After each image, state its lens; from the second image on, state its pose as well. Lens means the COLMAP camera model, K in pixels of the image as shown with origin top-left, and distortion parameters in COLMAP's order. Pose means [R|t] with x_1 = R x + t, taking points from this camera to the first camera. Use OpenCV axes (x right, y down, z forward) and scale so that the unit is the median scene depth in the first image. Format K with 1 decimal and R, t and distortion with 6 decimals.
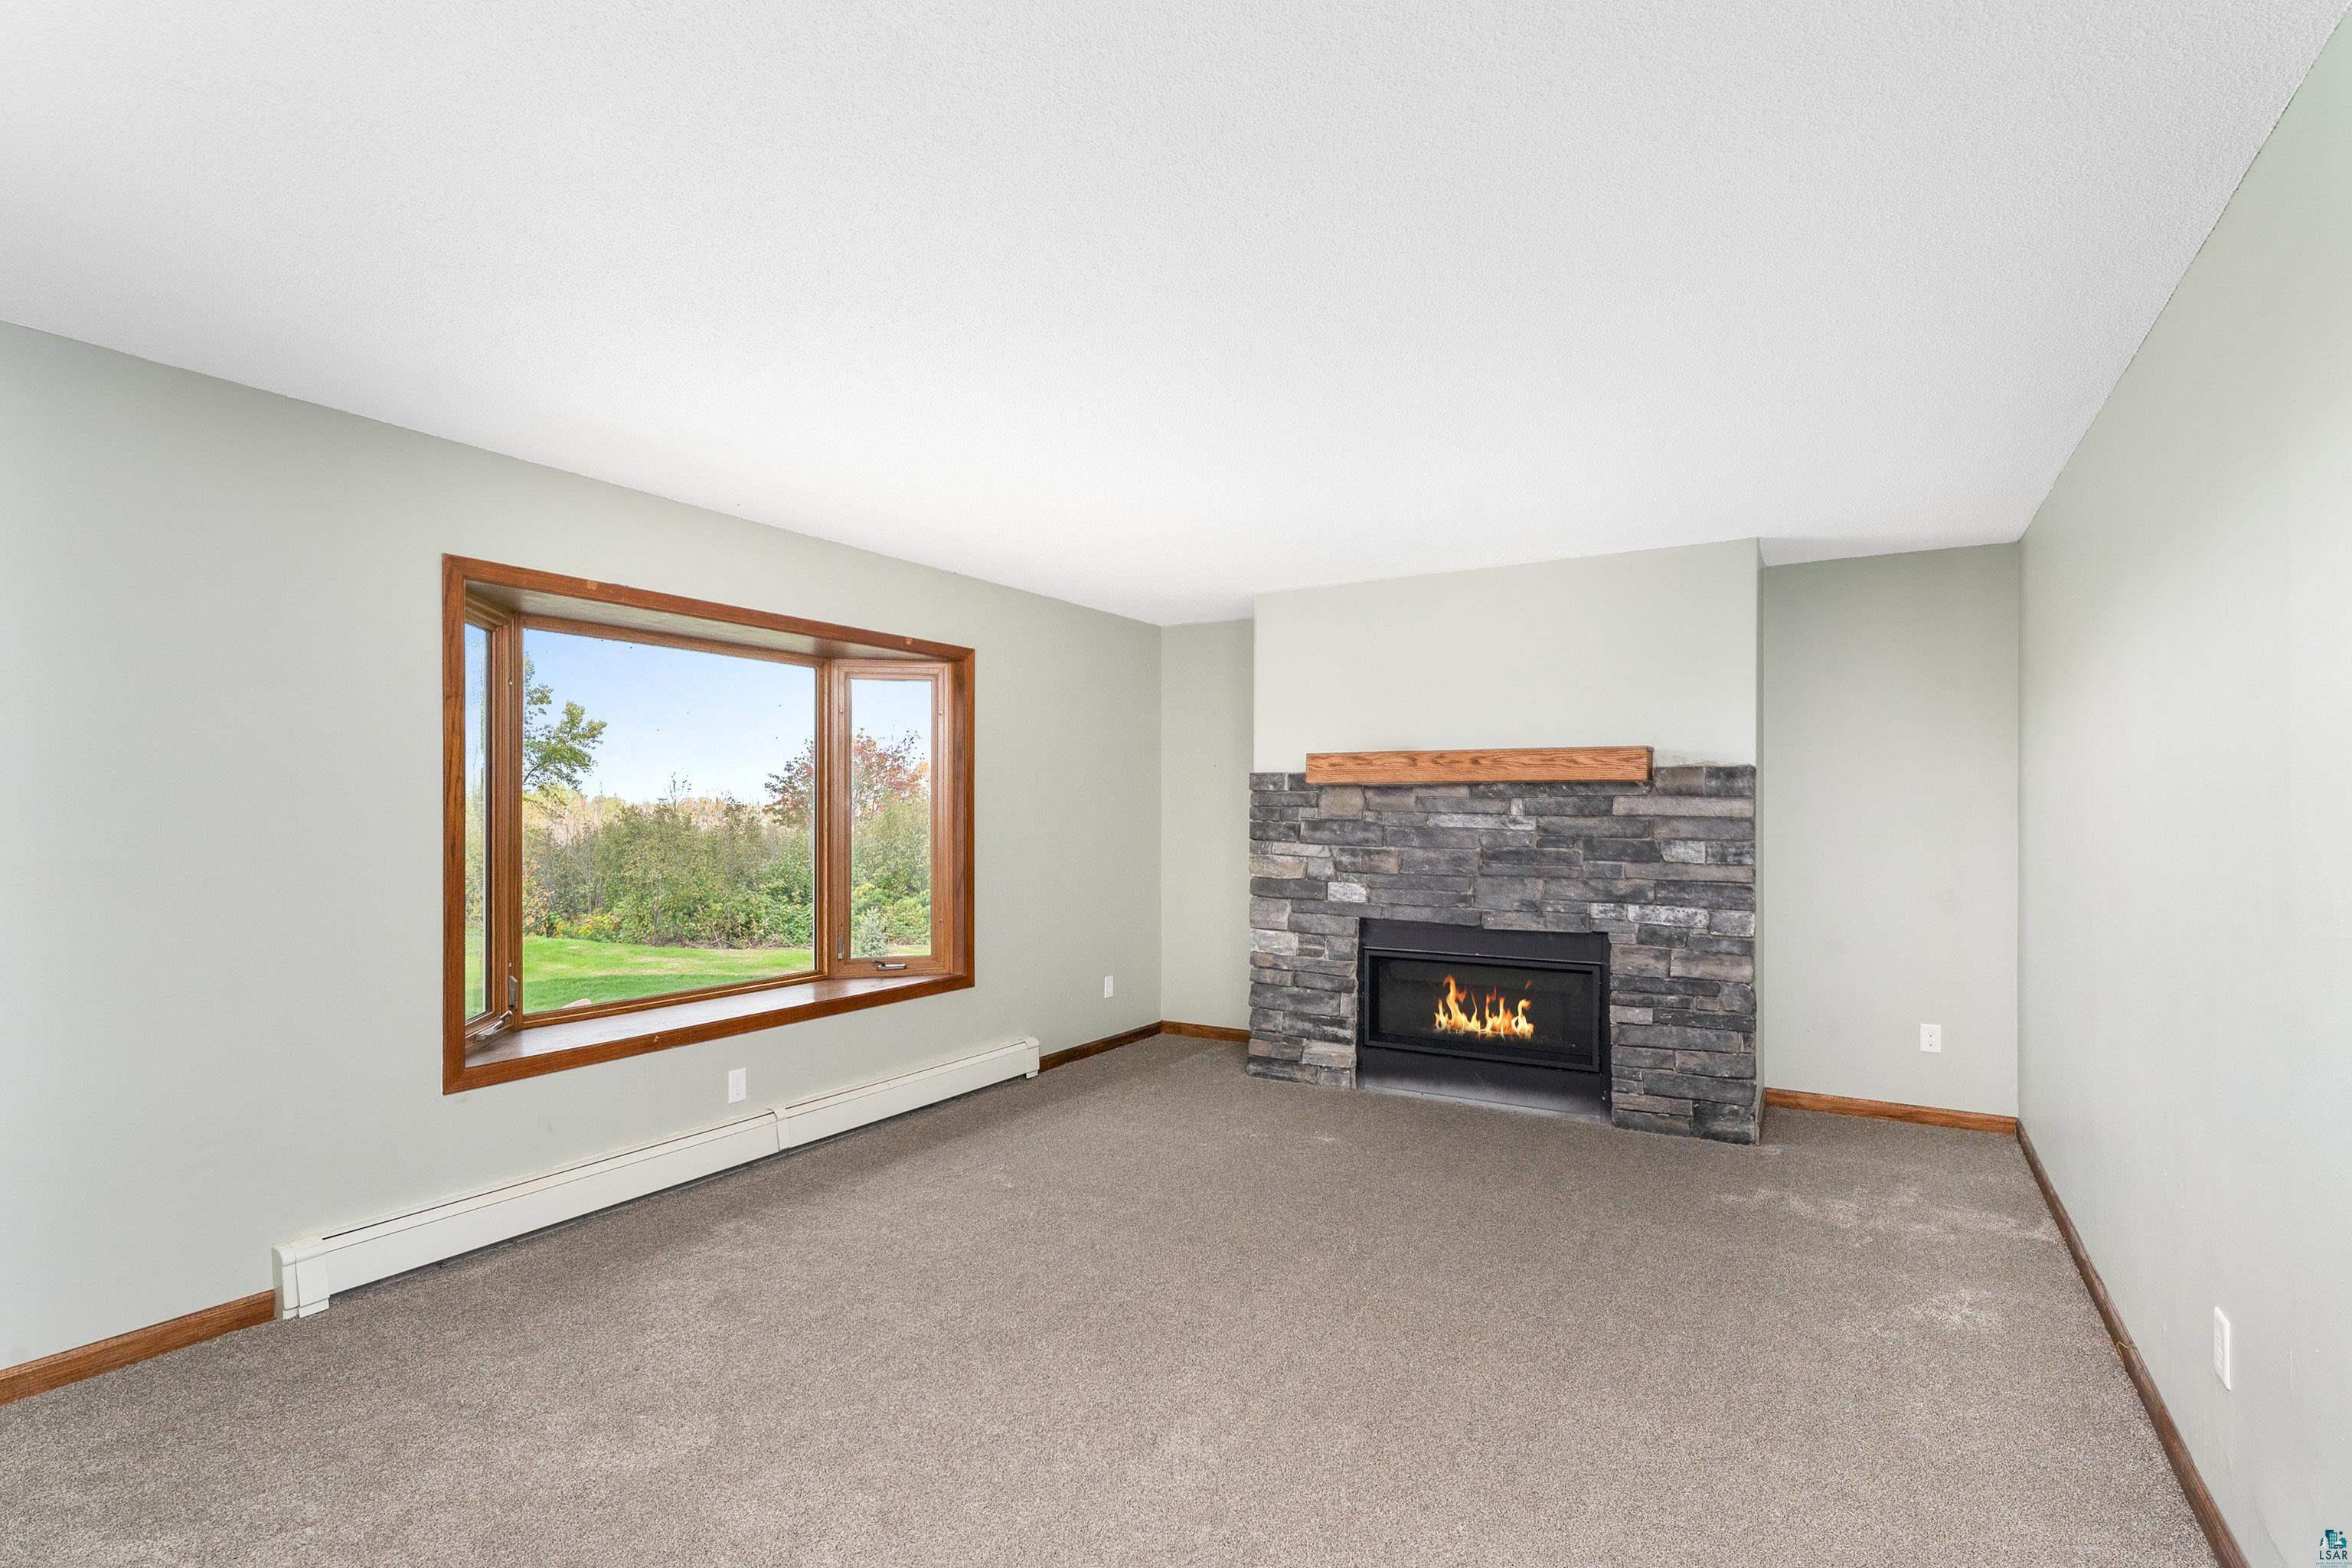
lens RADIAL K [[1111.6, 0, 1153.0], [0, 1111.6, 805.1], [0, 0, 1]] dist [0.001908, -0.002887]
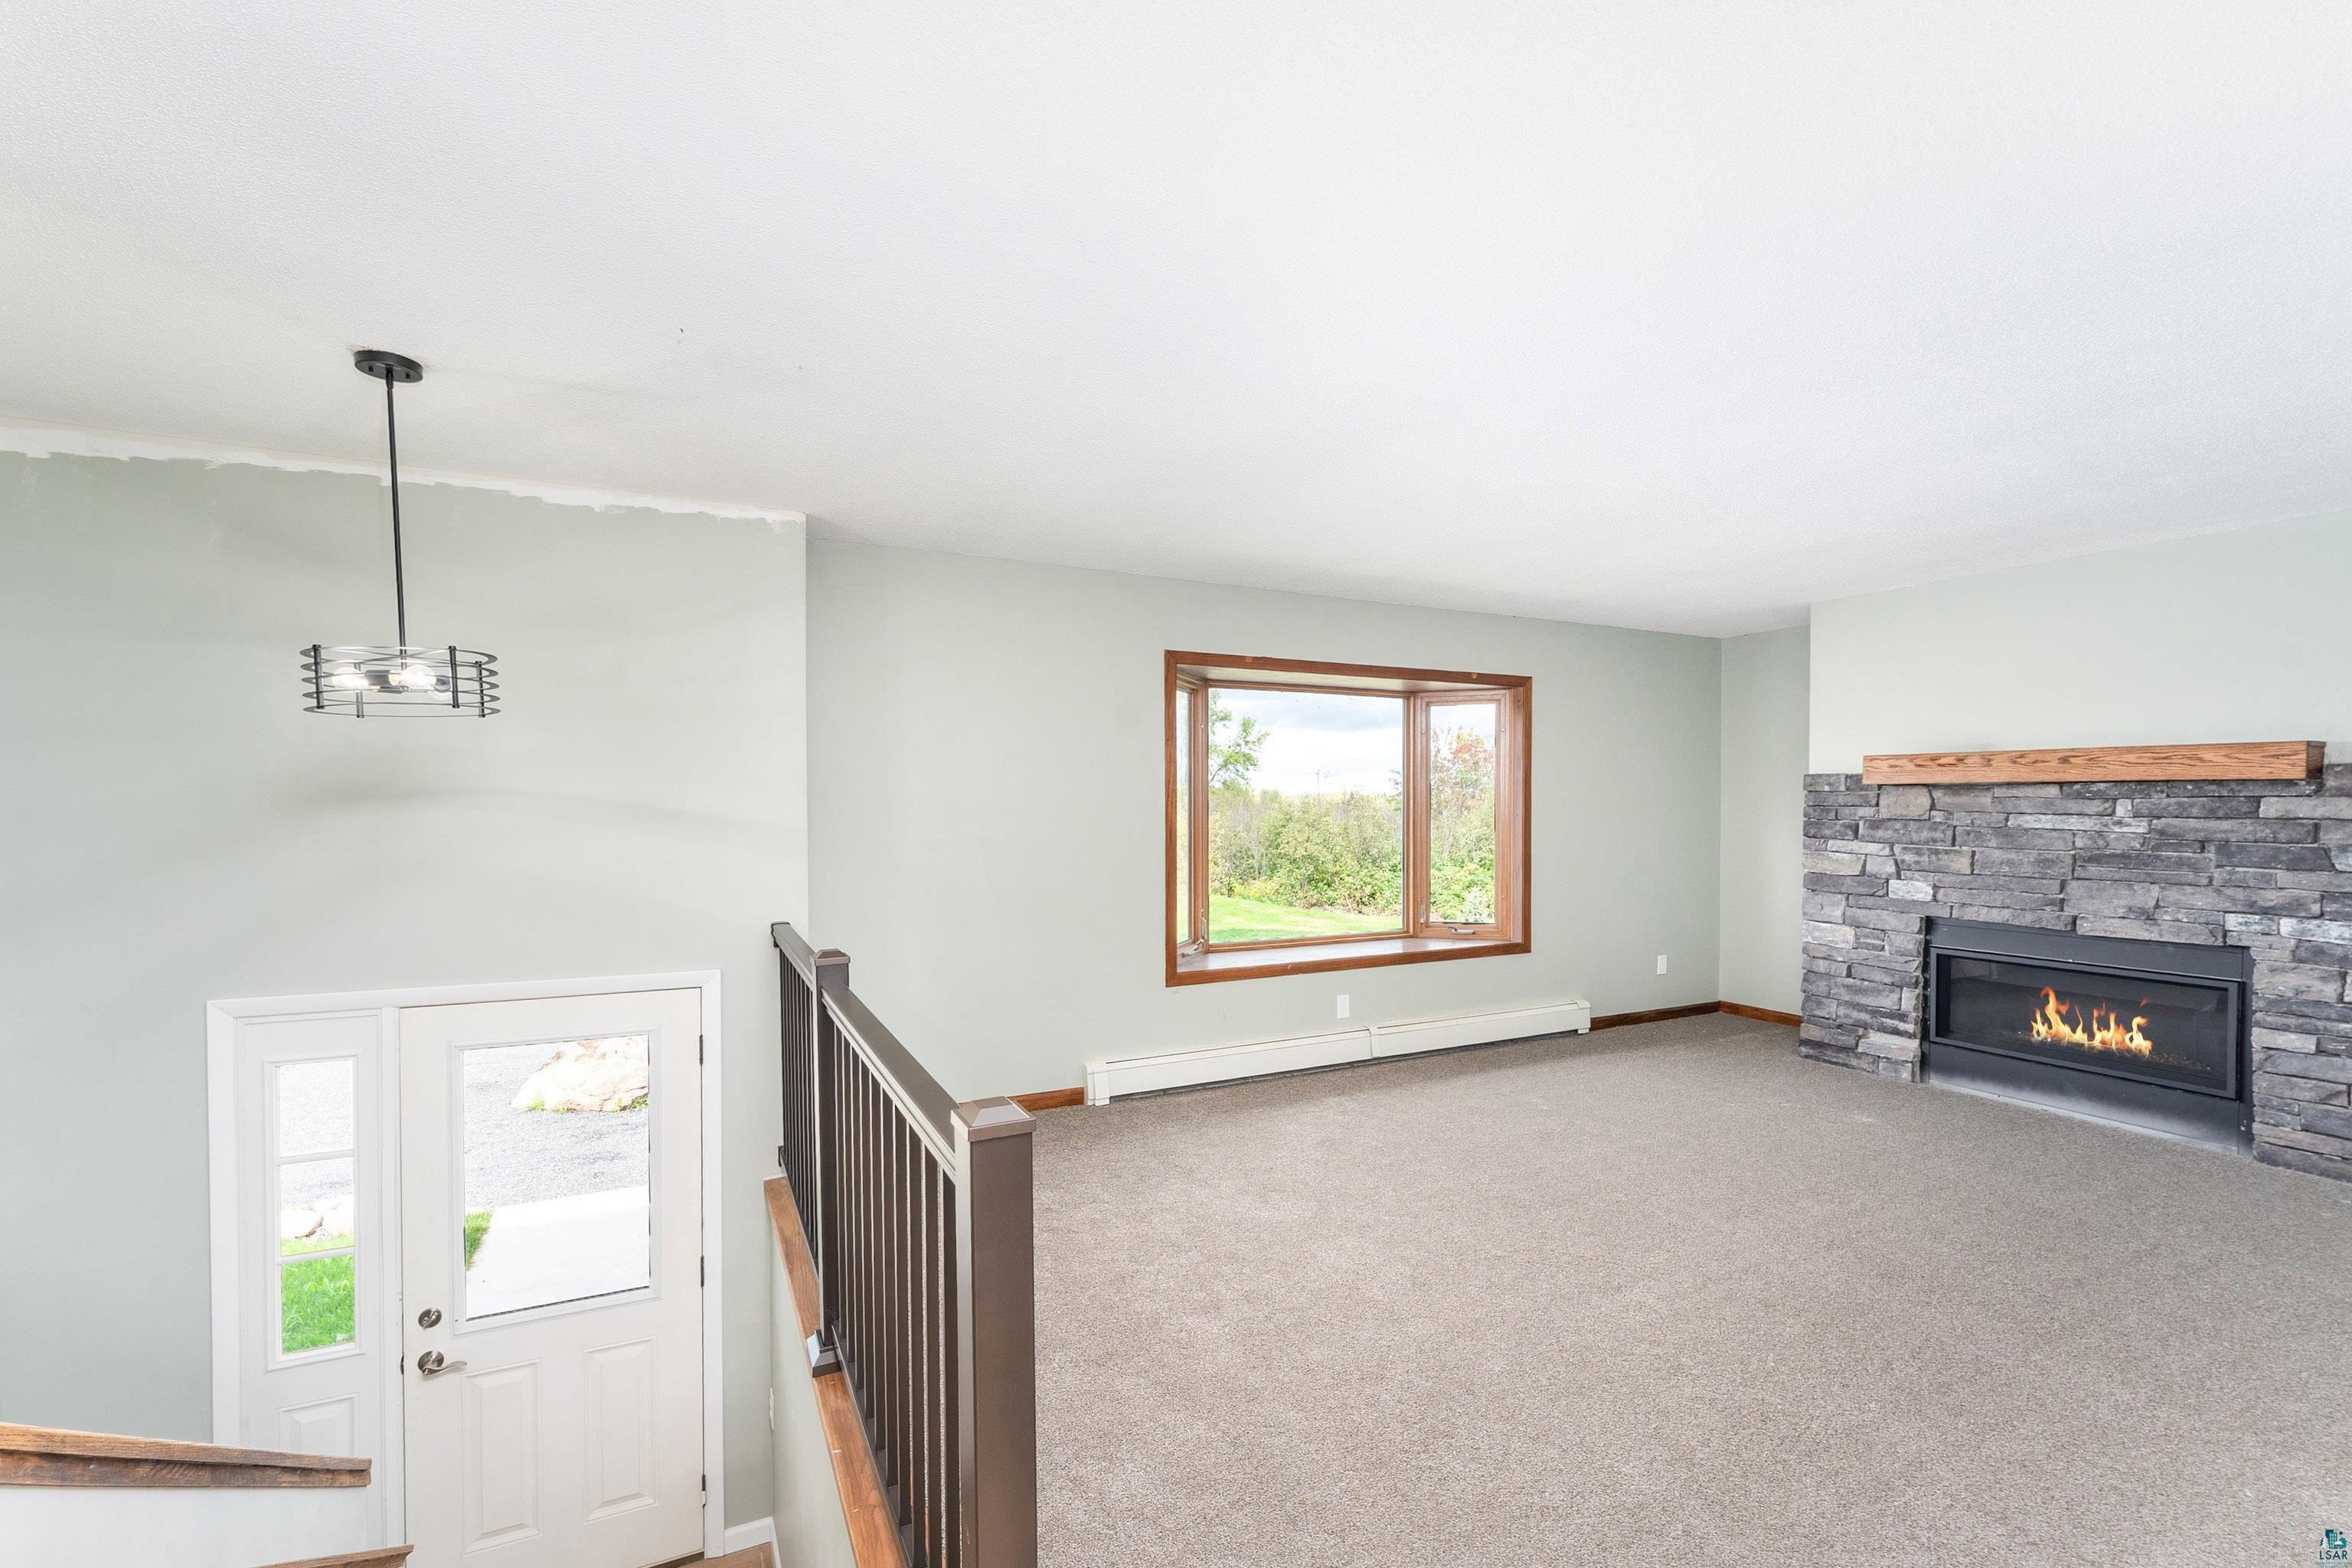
lens RADIAL K [[976.4, 0, 1174.5], [0, 976.4, 808.0], [0, 0, 1]] dist [-0.004155, -0.000025]
pose [[0.850322, 0.004179, -0.526247, 0.077832], [0.002119, 0.999933, 0.011365, -0.009550], [0.526259, -0.010779, 0.850256, -0.130517]]
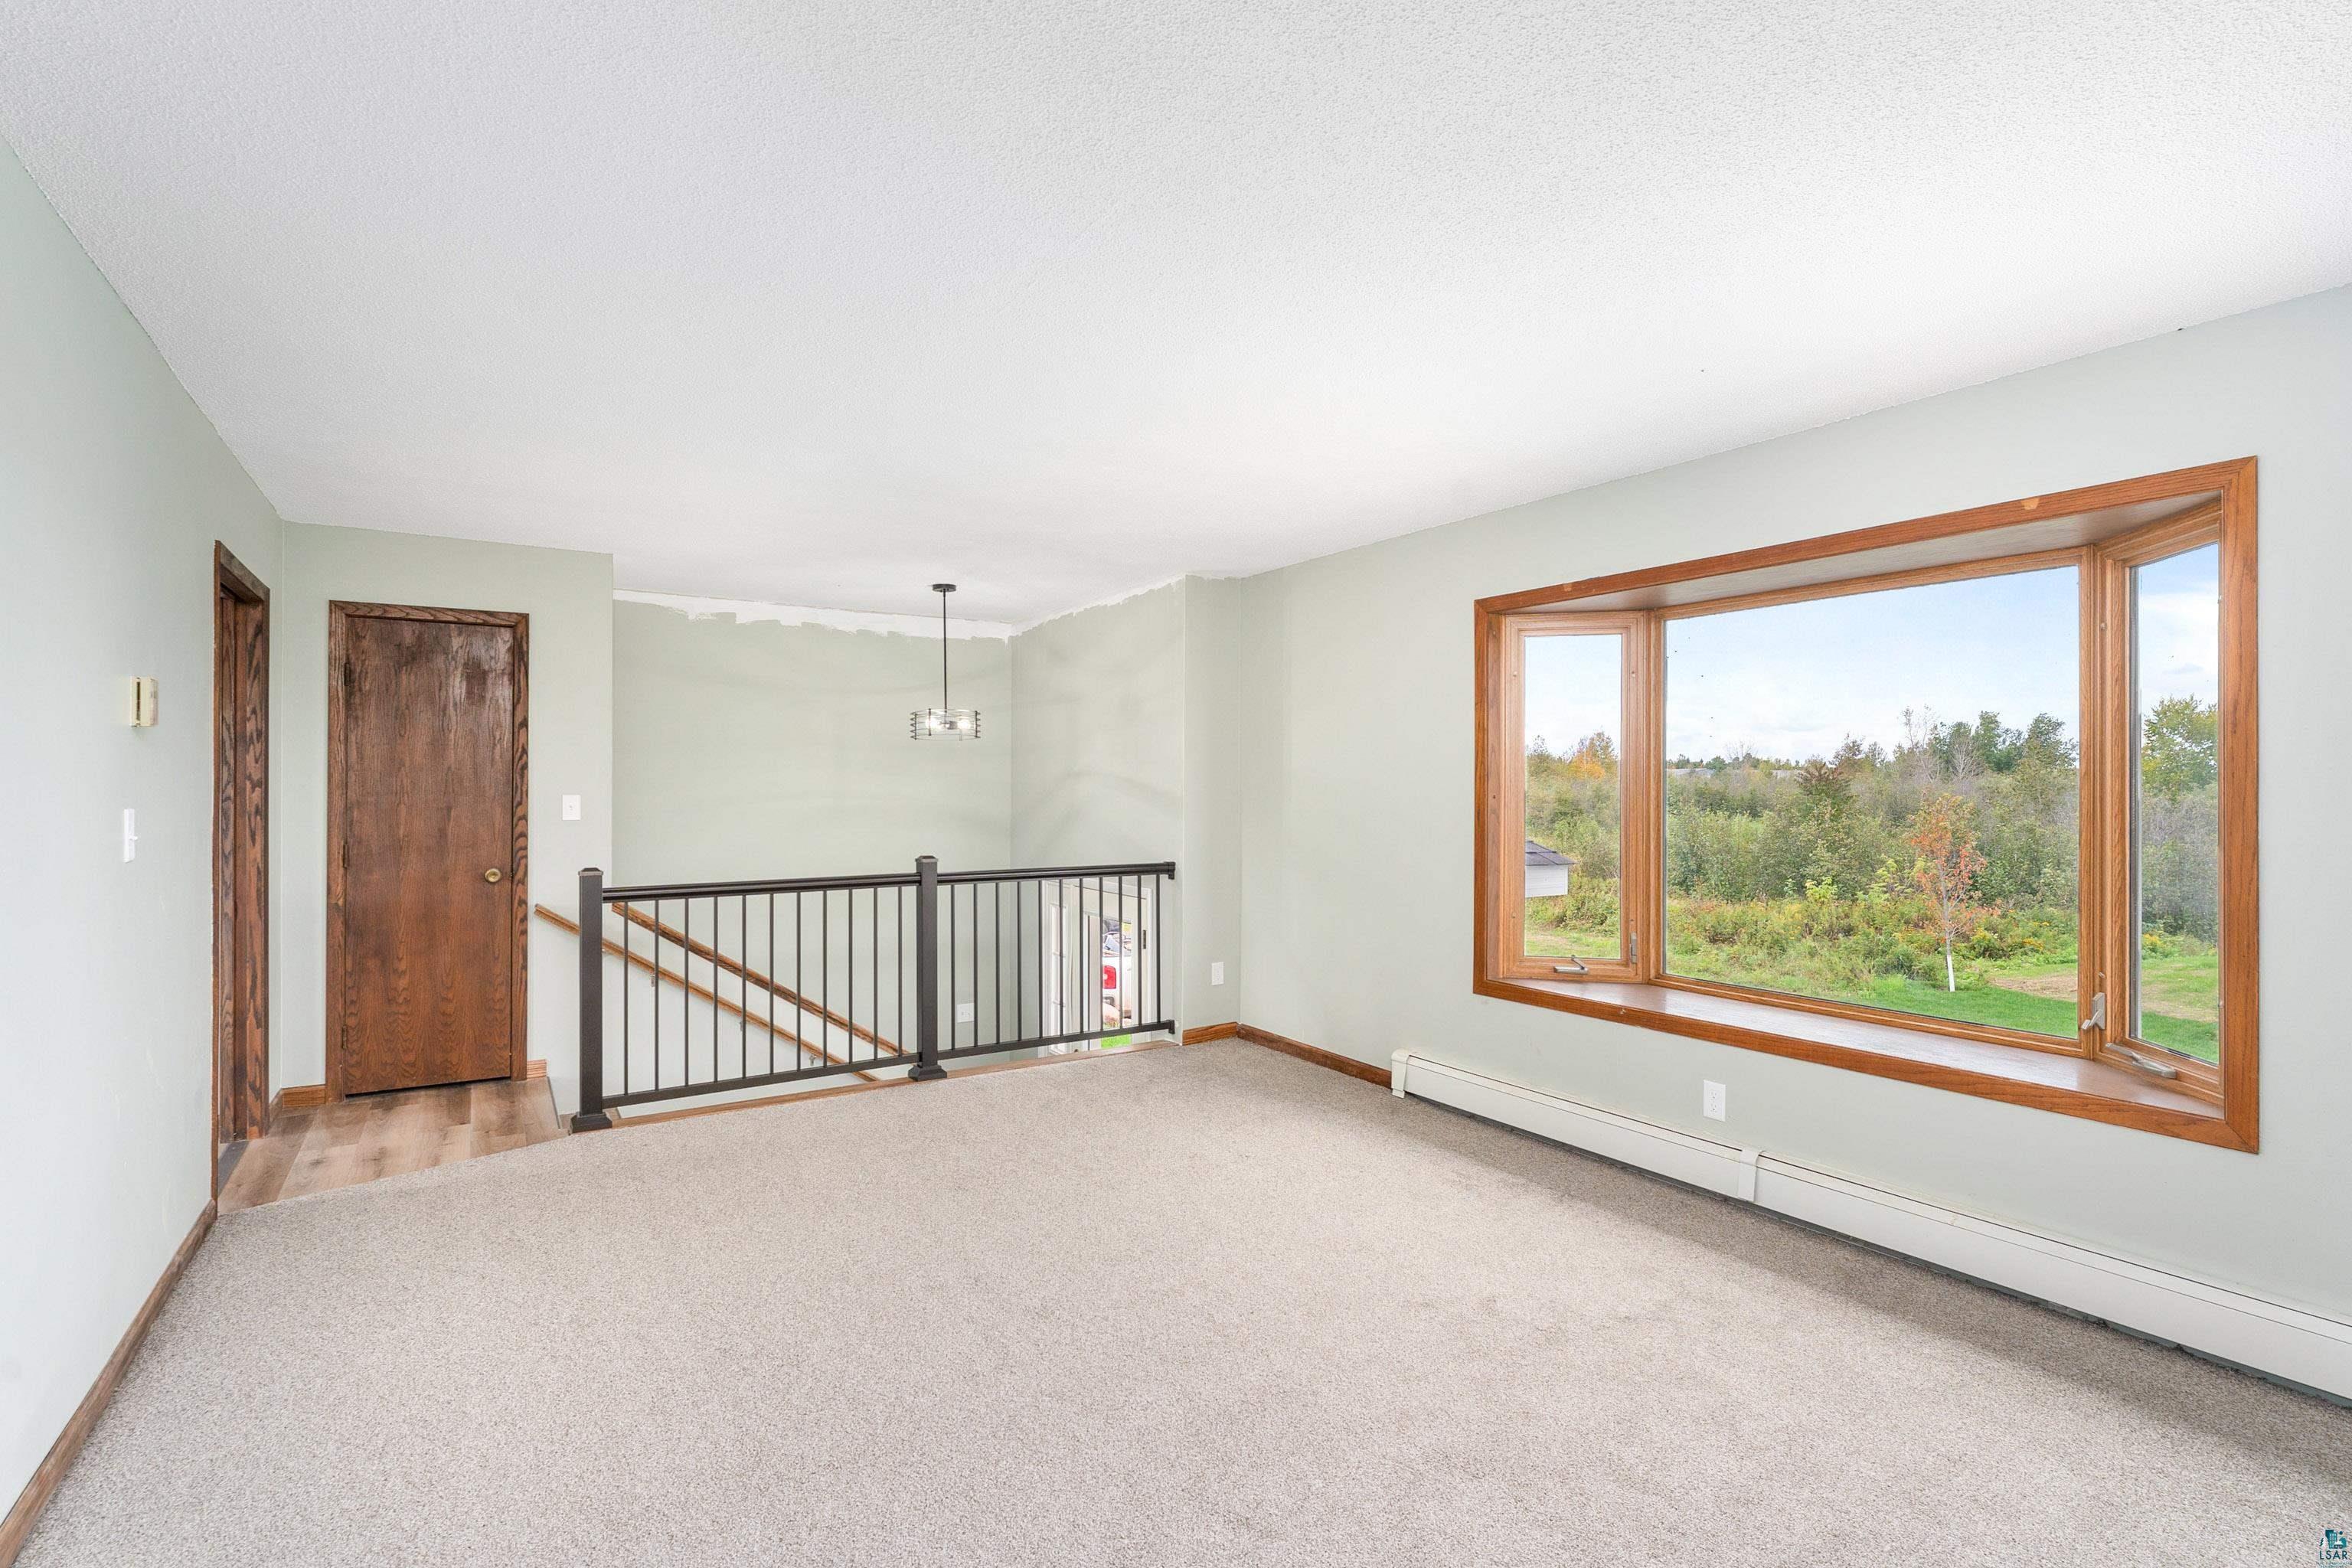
lens RADIAL K [[1111.6, 0, 1186.4], [0, 1111.6, 777.3], [0, 0, 1]] dist [0.001908, -0.002887]
pose [[-0.420905, -0.002618, -0.907101, 0.530341], [0.004311, 0.999979, -0.004886, -0.000697], [0.907094, -0.005967, -0.420885, 0.876383]]
